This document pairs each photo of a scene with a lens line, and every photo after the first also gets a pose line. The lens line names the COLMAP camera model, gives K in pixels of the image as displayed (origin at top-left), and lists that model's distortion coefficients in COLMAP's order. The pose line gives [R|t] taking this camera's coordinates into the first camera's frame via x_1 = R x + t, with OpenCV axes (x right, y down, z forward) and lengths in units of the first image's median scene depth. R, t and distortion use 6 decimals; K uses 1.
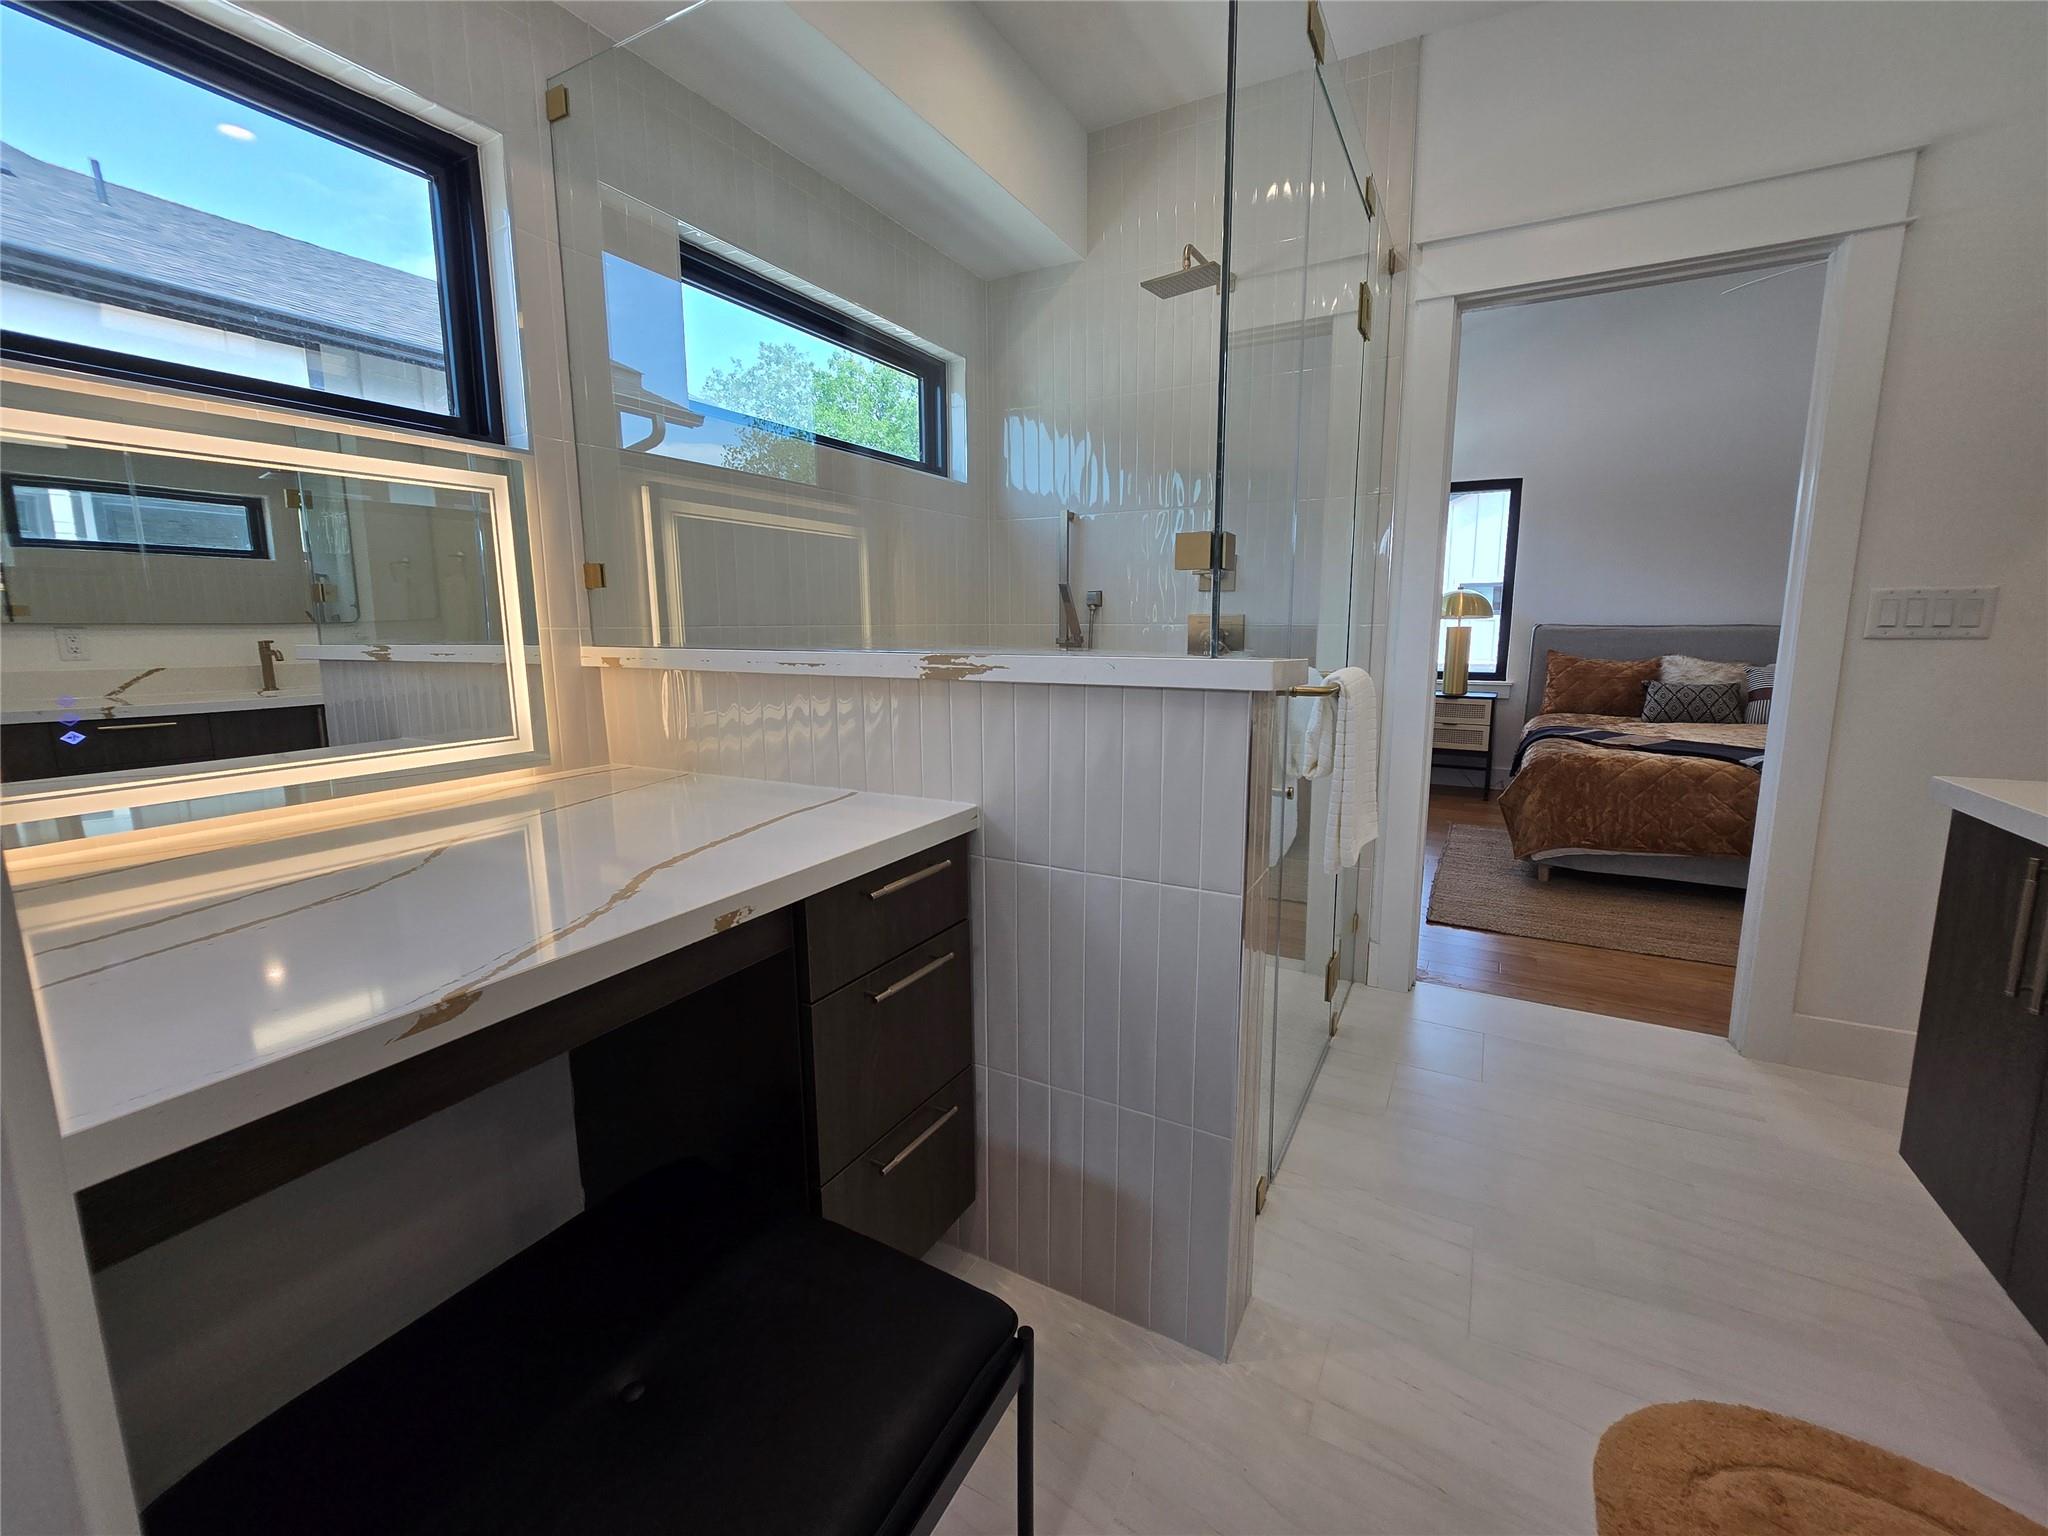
lens RADIAL K [[840.7, 0, 1028.7], [0, 840.7, 750.5], [0, 0, 1]] dist [0.001880, 0.000102]
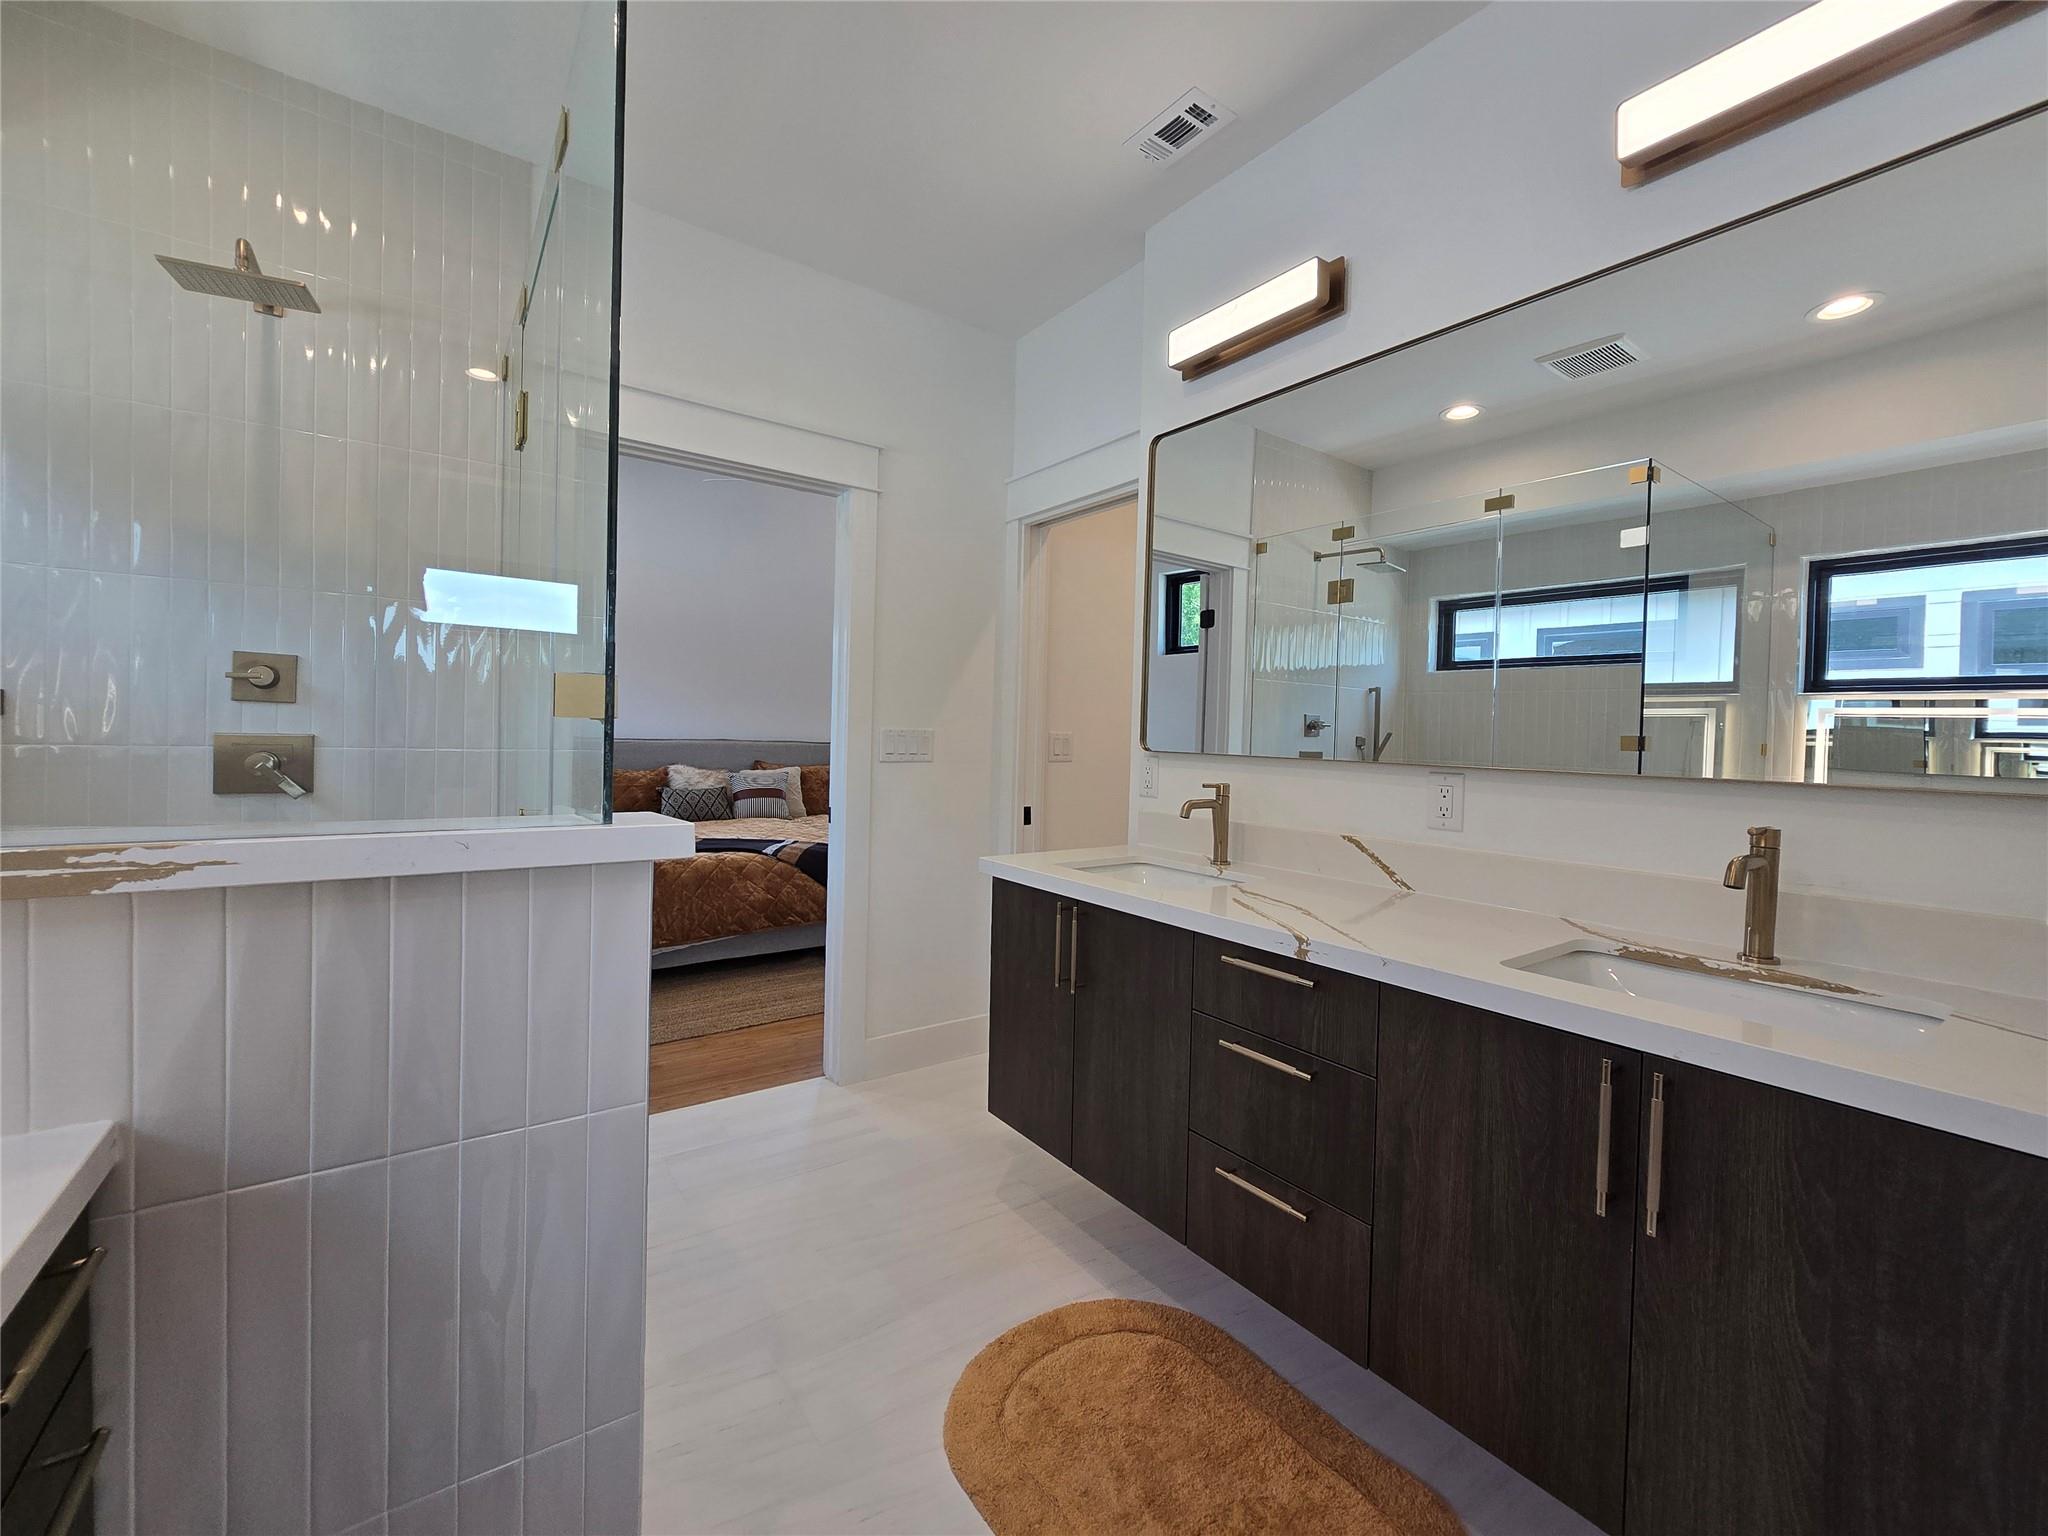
lens RADIAL K [[840.7, 0, 1028.7], [0, 840.7, 750.5], [0, 0, 1]] dist [0.001880, 0.000102]
pose [[0.440698, -0.004801, 0.897643, -0.152795], [0.113809, 0.992215, -0.050568, -0.040742], [-0.890412, 0.124445, 0.437813, 0.113521]]
